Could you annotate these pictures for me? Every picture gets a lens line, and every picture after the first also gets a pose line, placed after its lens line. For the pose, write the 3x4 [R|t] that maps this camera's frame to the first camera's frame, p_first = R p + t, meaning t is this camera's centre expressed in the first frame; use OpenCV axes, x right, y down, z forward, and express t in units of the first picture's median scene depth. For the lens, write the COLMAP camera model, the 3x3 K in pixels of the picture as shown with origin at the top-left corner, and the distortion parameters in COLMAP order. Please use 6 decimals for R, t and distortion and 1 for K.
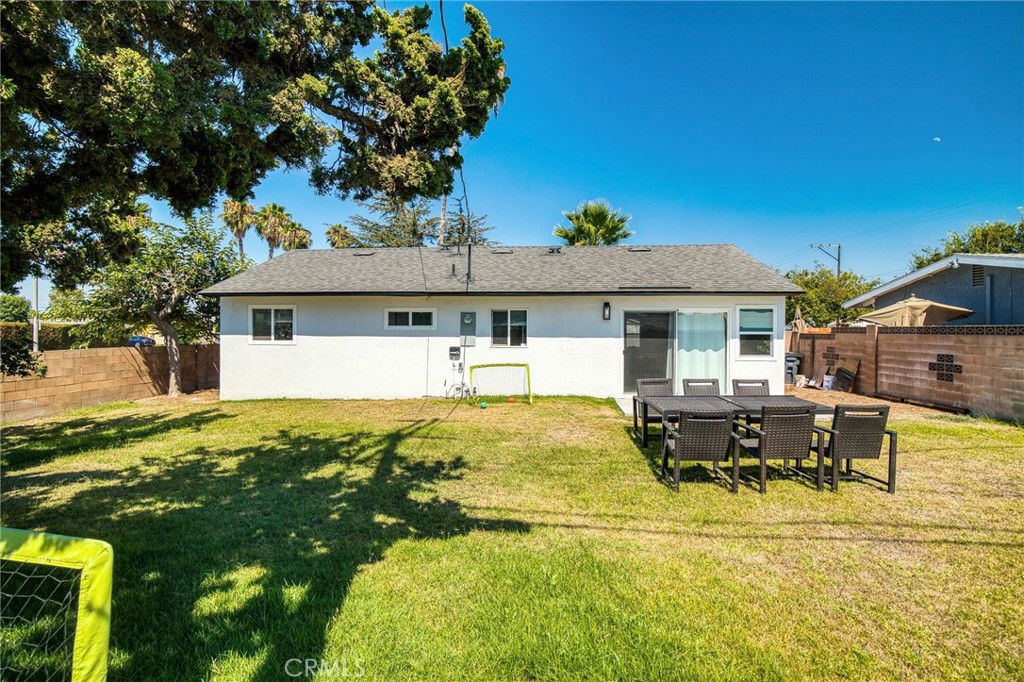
lens RADIAL K [[471.4, 0, 513.4], [0, 471.4, 334.7], [0, 0, 1]] dist [-0.025351, 0.000230]
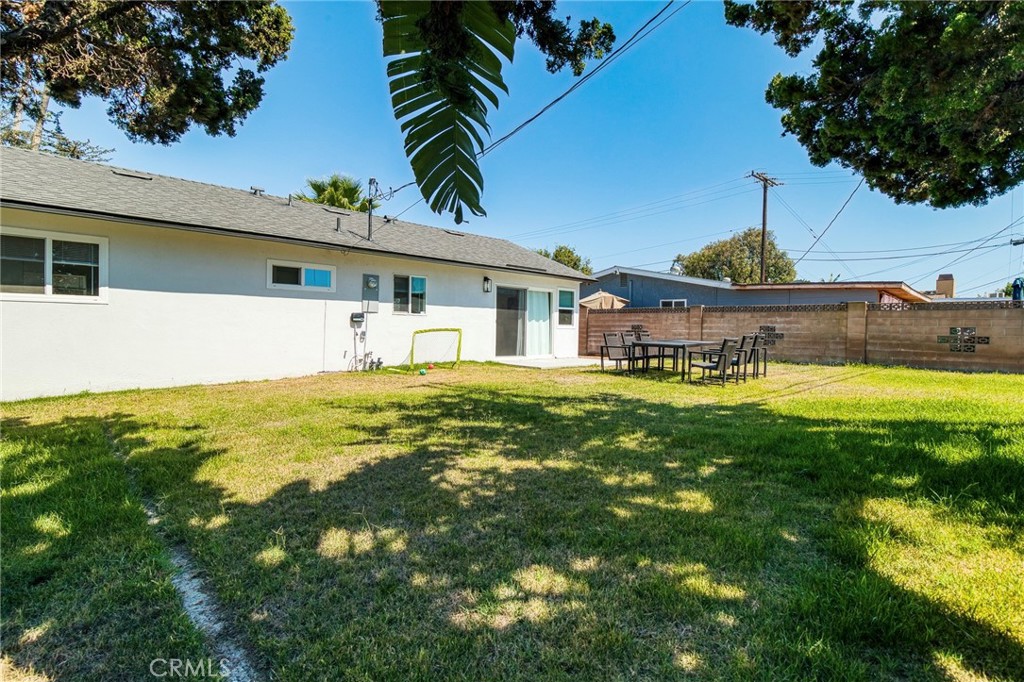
lens RADIAL K [[471.4, 0, 511.5], [0, 471.4, 337.7], [0, 0, 1]] dist [-0.025351, 0.000230]
pose [[0.646292, -0.010577, 0.763017, -0.603642], [-0.004148, 0.999840, 0.017373, 0.055739], [-0.763079, -0.014392, 0.646145, 0.221026]]
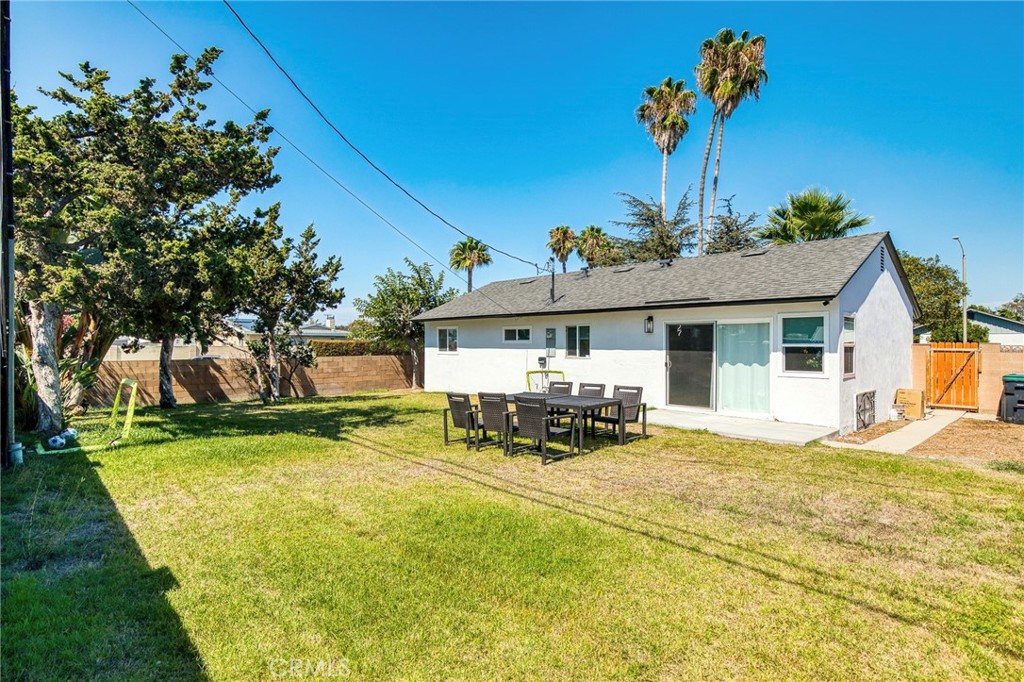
lens RADIAL K [[531.4, 0, 511.1], [0, 531.4, 341.3], [0, 0, 1]] dist [0.003800, 0.000182]
pose [[0.749051, -0.006649, -0.662479, 0.726192], [-0.006115, 0.999838, -0.016949, 0.008434], [0.662484, 0.016747, 0.748889, -0.082259]]
